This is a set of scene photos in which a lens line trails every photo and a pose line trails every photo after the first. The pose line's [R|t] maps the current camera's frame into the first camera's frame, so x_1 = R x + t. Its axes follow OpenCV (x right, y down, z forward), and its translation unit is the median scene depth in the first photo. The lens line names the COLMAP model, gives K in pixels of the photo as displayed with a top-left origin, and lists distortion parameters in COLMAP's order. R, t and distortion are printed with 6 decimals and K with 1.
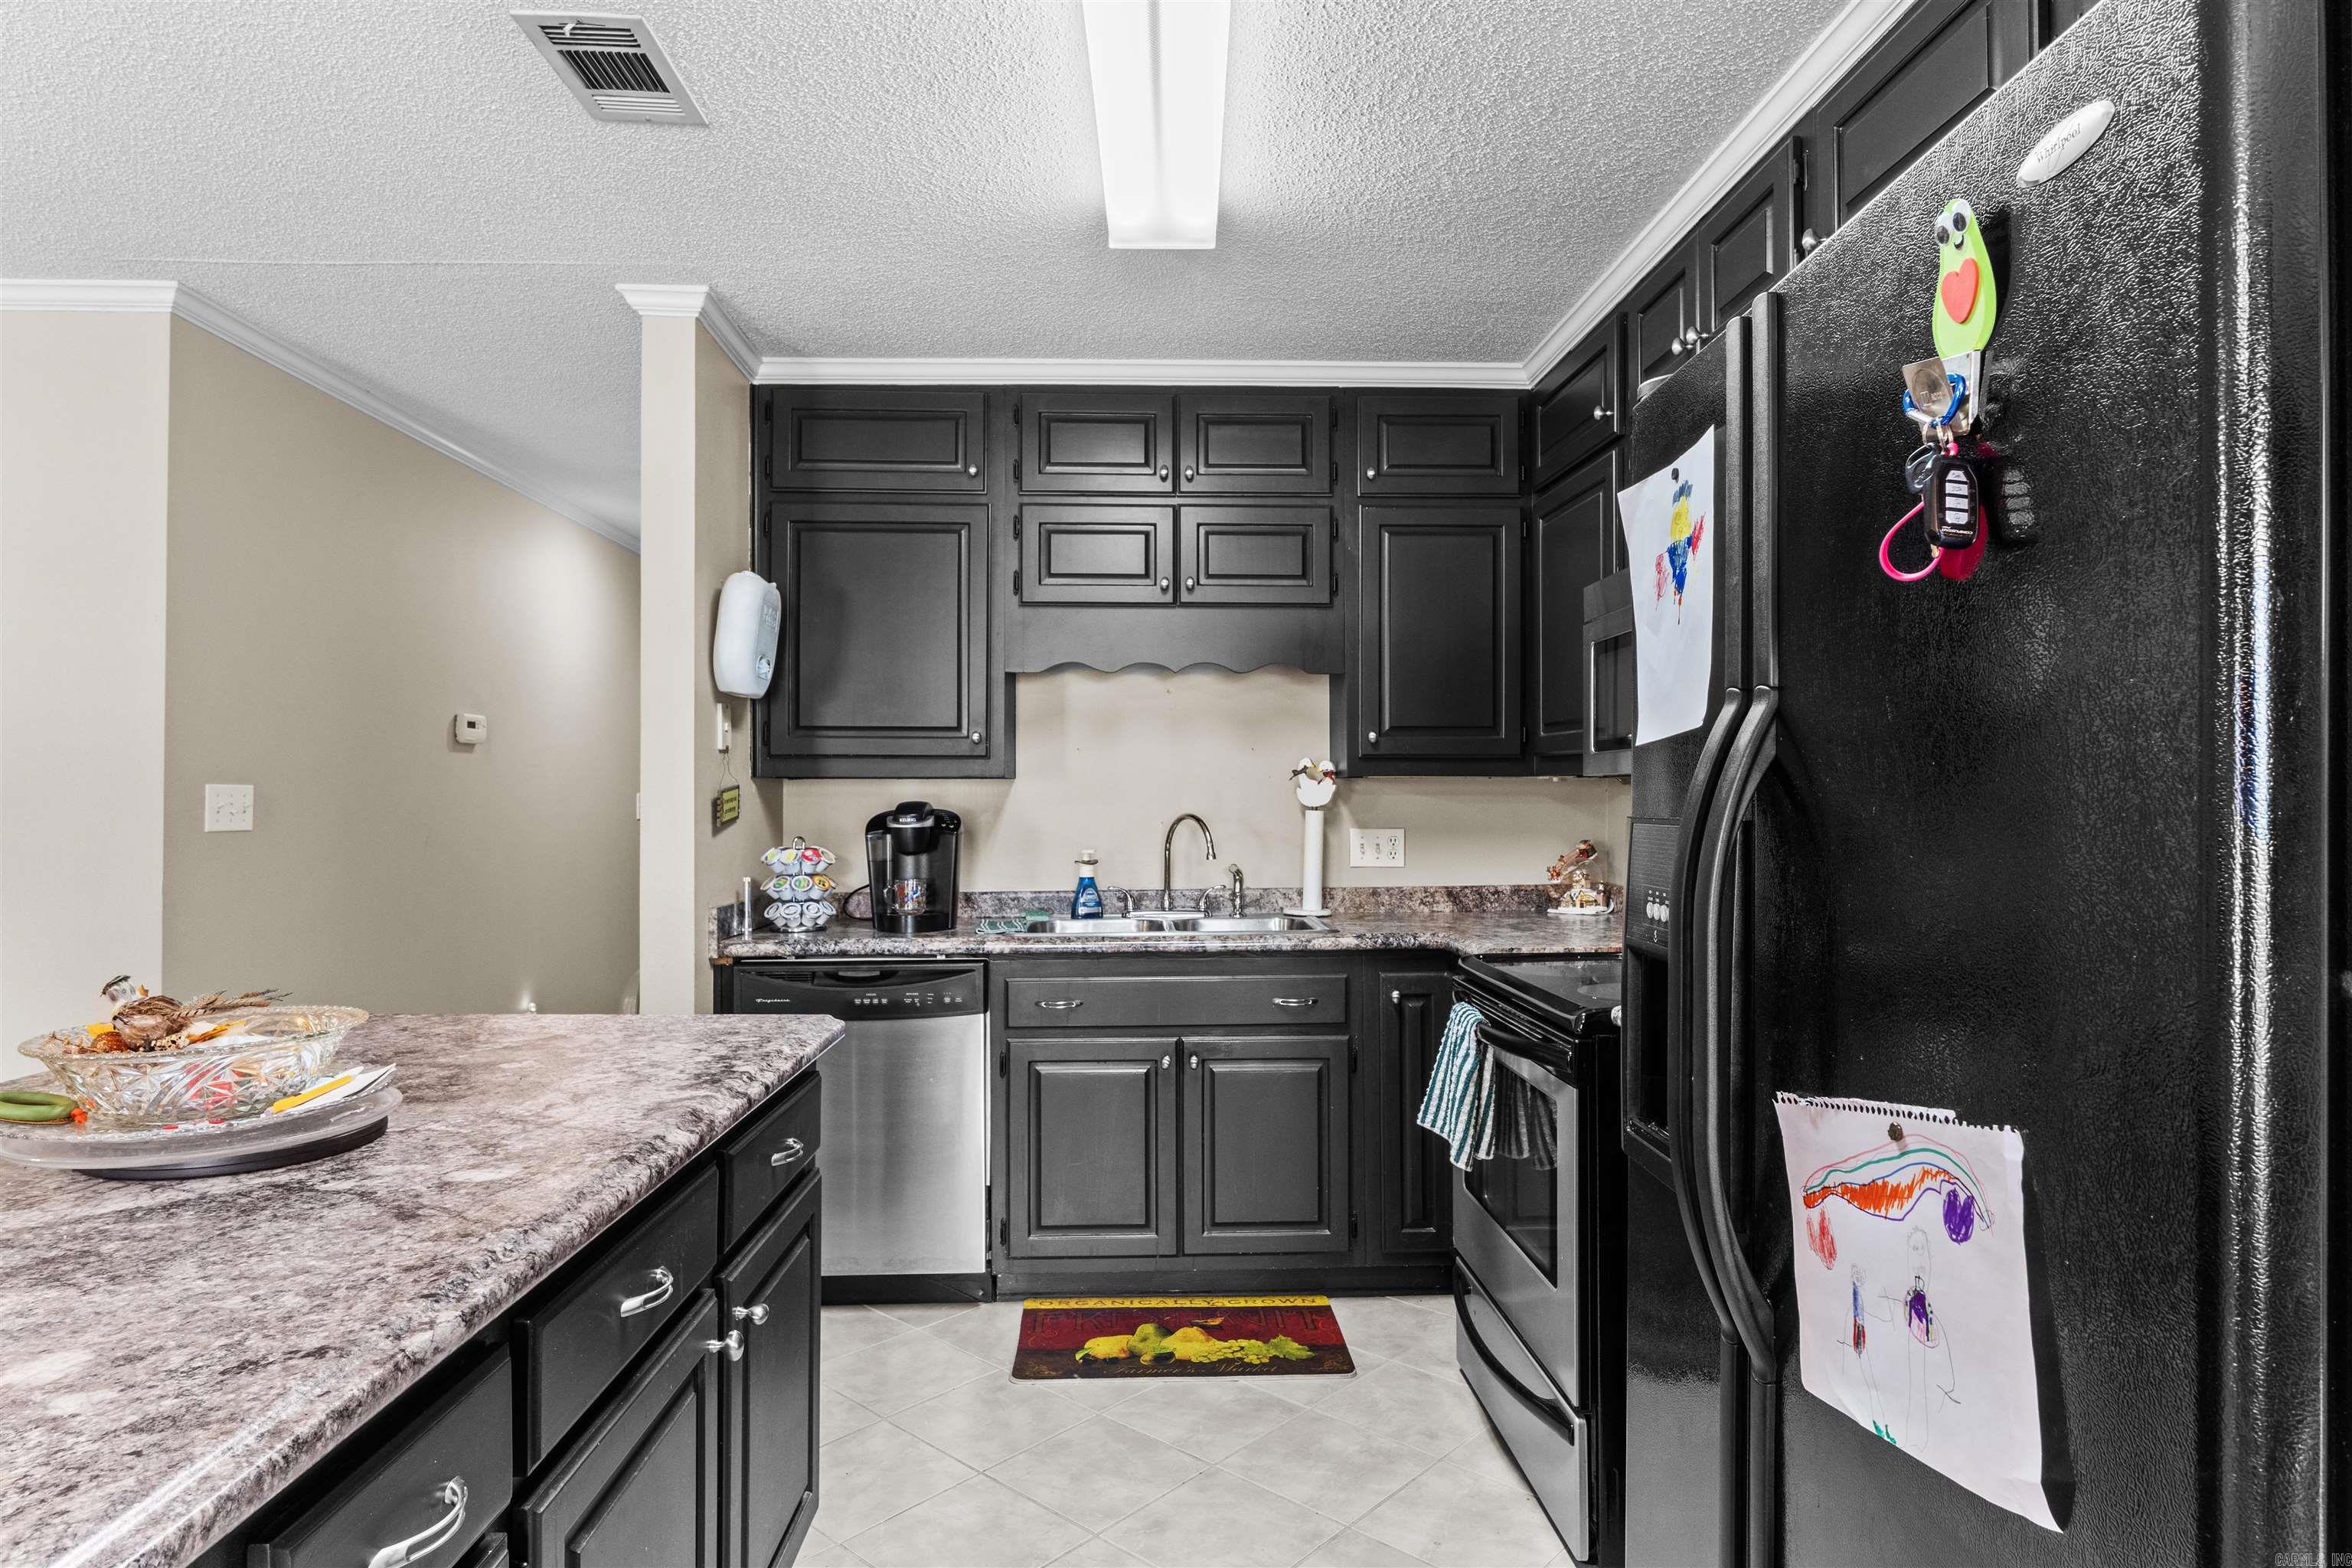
lens RADIAL K [[1294.5, 0, 1177.7], [0, 1294.5, 783.5], [0, 0, 1]] dist [-0.018452, -0.000066]
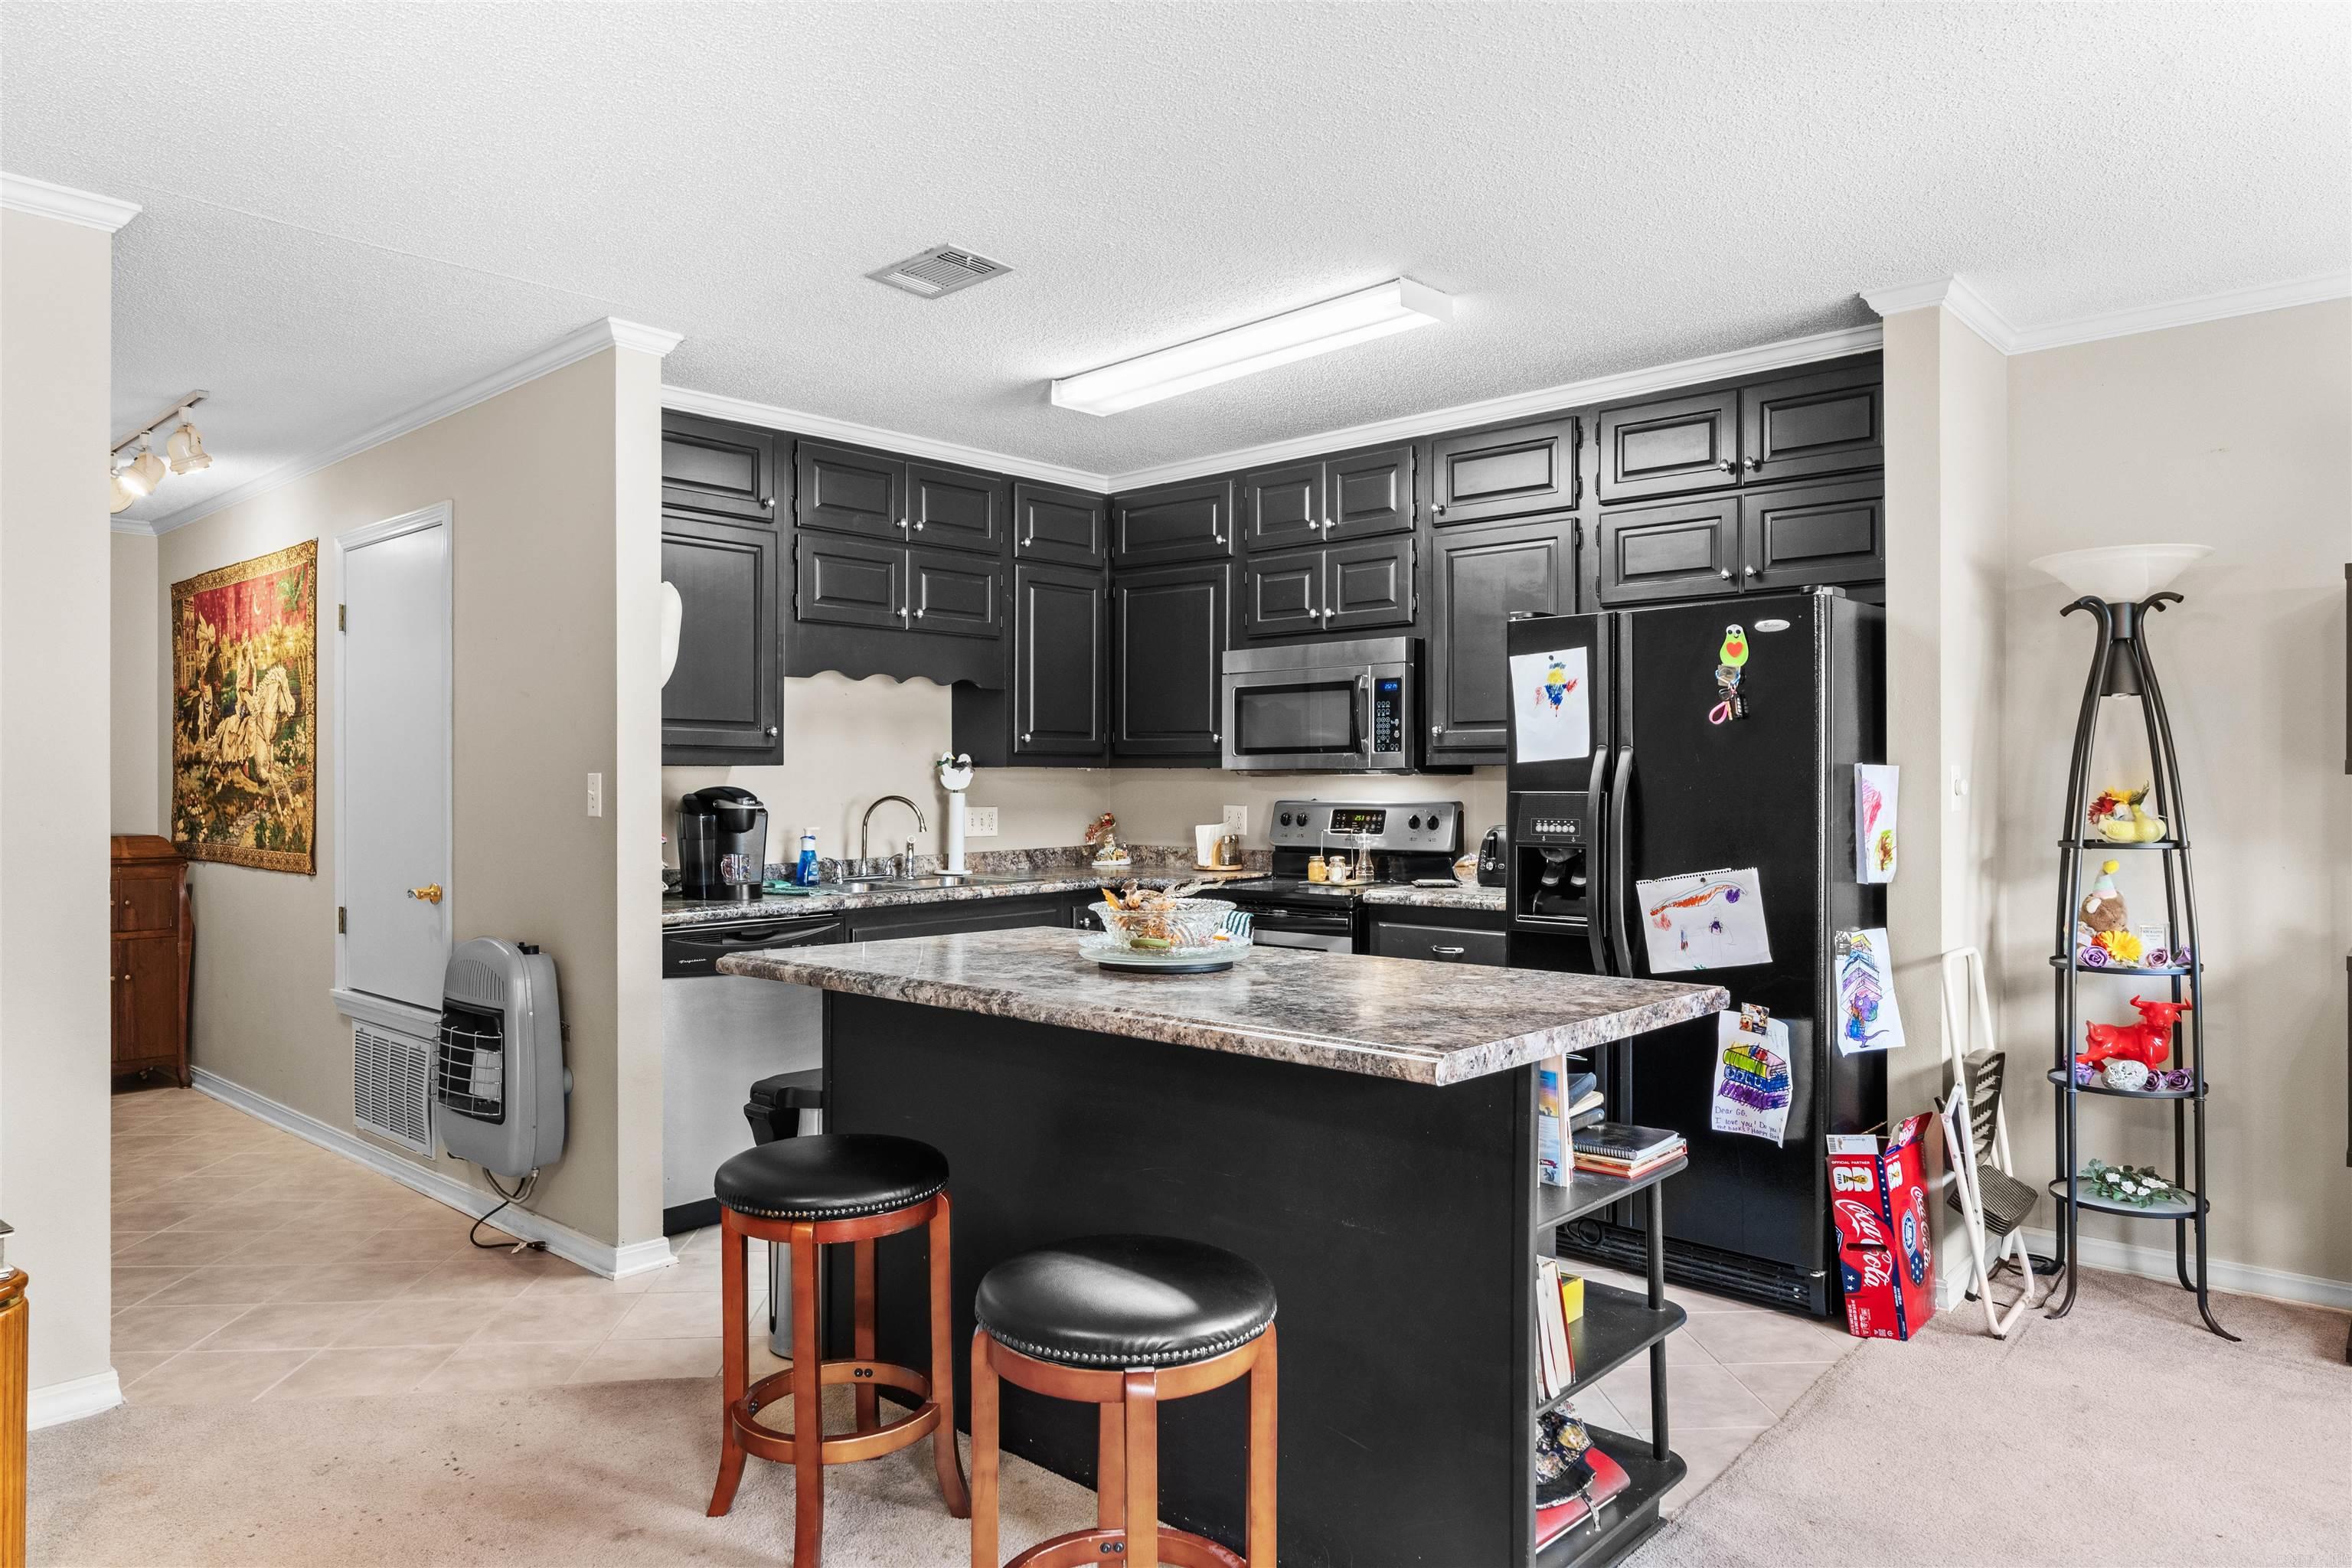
lens RADIAL K [[1496.1, 0, 1177.6], [0, 1496.1, 779.9], [0, 0, 1]] dist [-0.005857, -0.001534]
pose [[0.700623, 0.002180, 0.713529, -0.859474], [-0.008898, 0.999944, 0.005682, -0.002631], [-0.713477, -0.010330, 0.700603, -0.211334]]
